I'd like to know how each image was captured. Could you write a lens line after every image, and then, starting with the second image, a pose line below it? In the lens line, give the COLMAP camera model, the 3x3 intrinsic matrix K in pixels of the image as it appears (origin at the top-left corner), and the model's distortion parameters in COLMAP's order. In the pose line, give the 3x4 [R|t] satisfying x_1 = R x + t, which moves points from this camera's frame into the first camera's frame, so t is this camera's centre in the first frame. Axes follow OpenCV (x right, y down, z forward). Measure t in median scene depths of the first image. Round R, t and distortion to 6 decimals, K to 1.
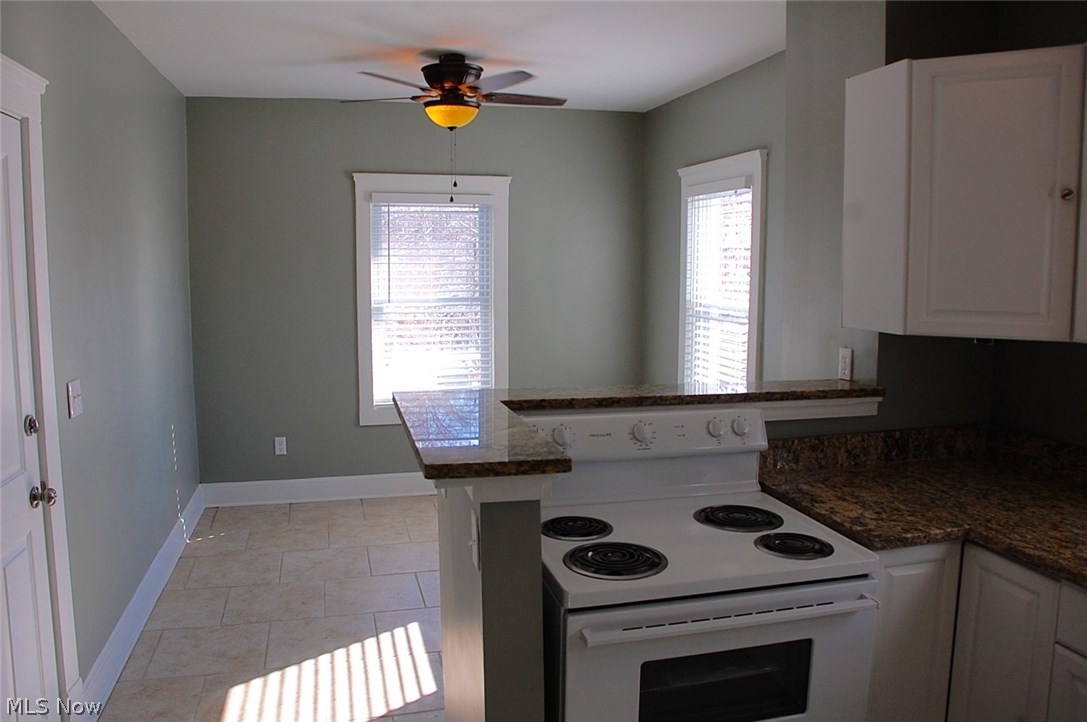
lens RADIAL K [[842.8, 0, 545.3], [0, 842.8, 356.8], [0, 0, 1]] dist [-0.180245, 0.117121]
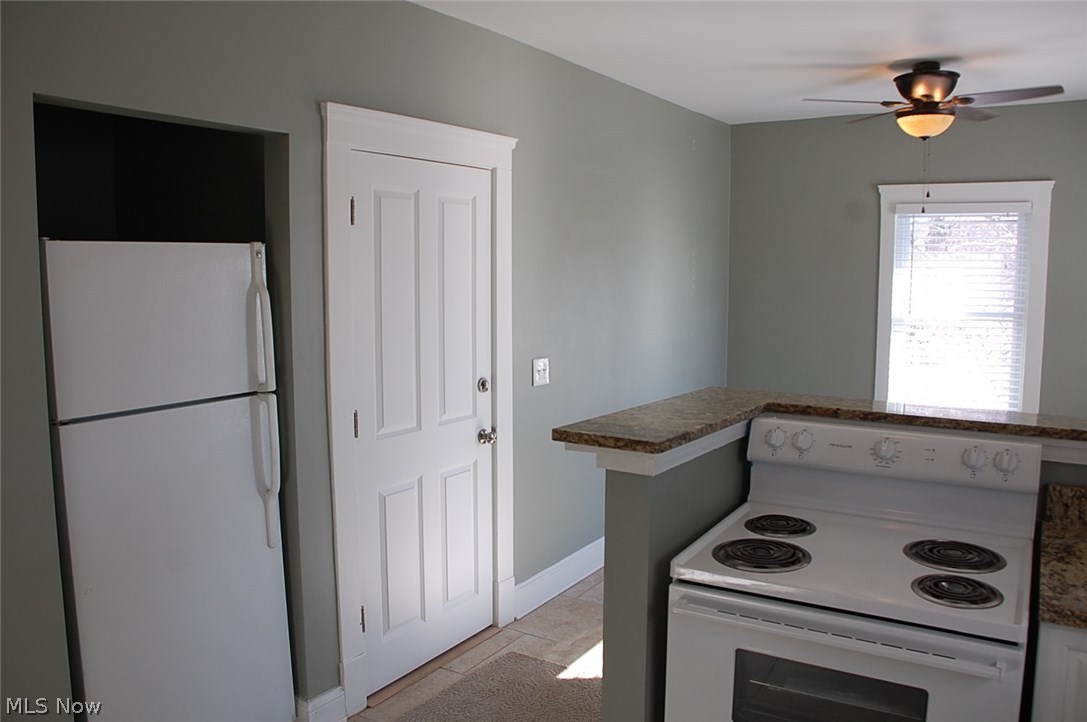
lens RADIAL K [[835.5, 0, 569.4], [0, 835.5, 359.9], [0, 0, 1]] dist [-0.095572, 0.001376]
pose [[0.704804, 0.074555, -0.705474, 0.459447], [-0.078661, 0.996543, 0.026729, -0.009591], [0.705028, 0.036655, 0.708232, 0.049010]]
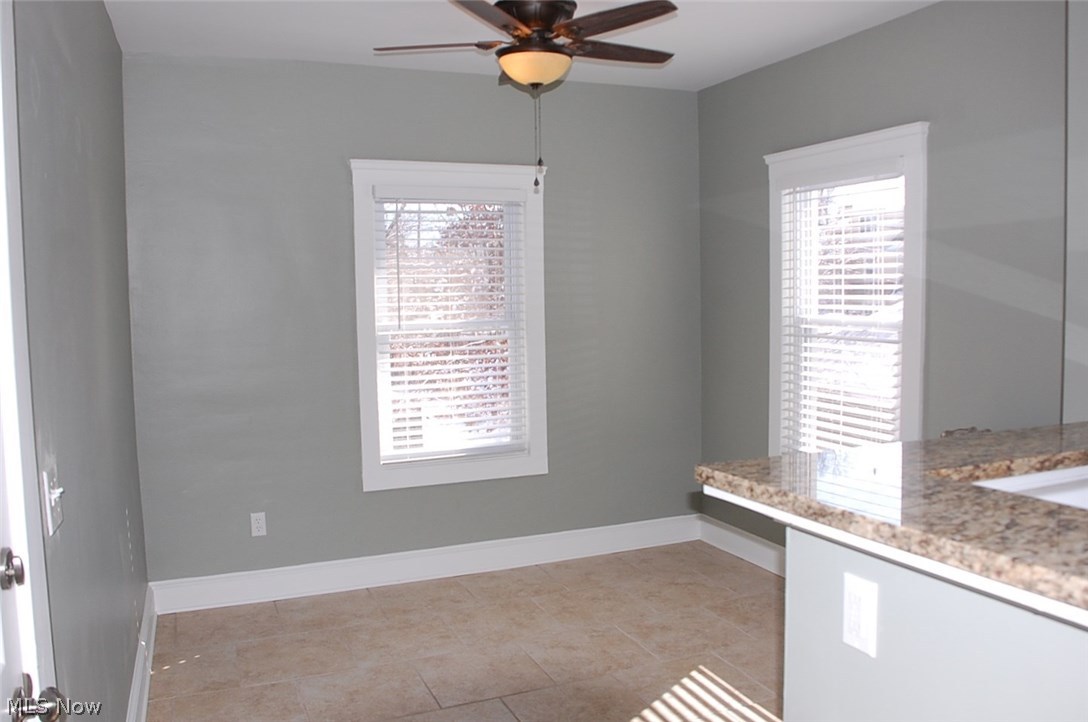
lens RADIAL K [[877.1, 0, 541.5], [0, 877.1, 363.0], [0, 0, 1]] dist [-0.153696, 0.069849]
pose [[0.989849, -0.030869, 0.138733, -0.350485], [0.035056, 0.998998, -0.027836, -0.014416], [-0.137735, 0.032416, 0.989939, 0.400142]]
